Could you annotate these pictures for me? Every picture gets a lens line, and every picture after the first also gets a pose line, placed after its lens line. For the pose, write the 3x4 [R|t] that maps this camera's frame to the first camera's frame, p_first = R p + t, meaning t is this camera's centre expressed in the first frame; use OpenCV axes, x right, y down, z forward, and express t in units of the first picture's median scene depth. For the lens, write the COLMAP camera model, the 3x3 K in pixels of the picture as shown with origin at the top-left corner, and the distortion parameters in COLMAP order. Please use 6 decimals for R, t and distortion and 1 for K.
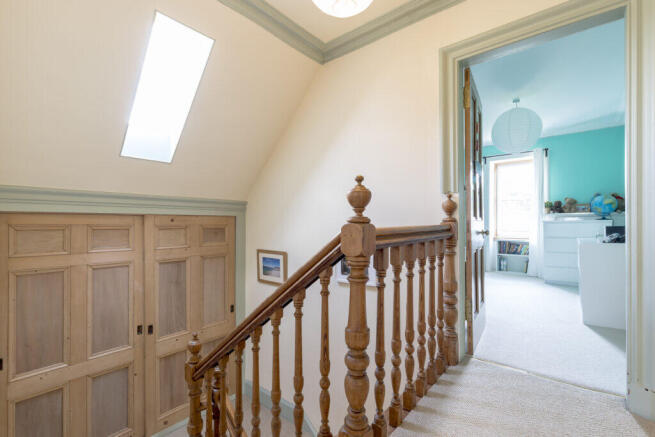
lens RADIAL K [[298.9, 0, 328.5], [0, 298.9, 221.0], [0, 0, 1]] dist [0.000911, 0.000167]
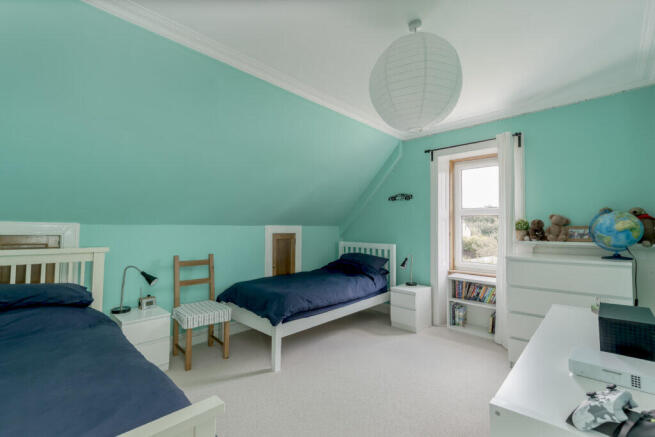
lens RADIAL K [[298.9, 0, 324.3], [0, 298.9, 217.9], [0, 0, 1]] dist [0.000911, 0.000167]
pose [[0.997912, 0.005416, -0.064355, 0.385948], [-0.007132, 0.999624, -0.026473, -0.052703], [0.064187, 0.026877, 0.997576, 0.384291]]
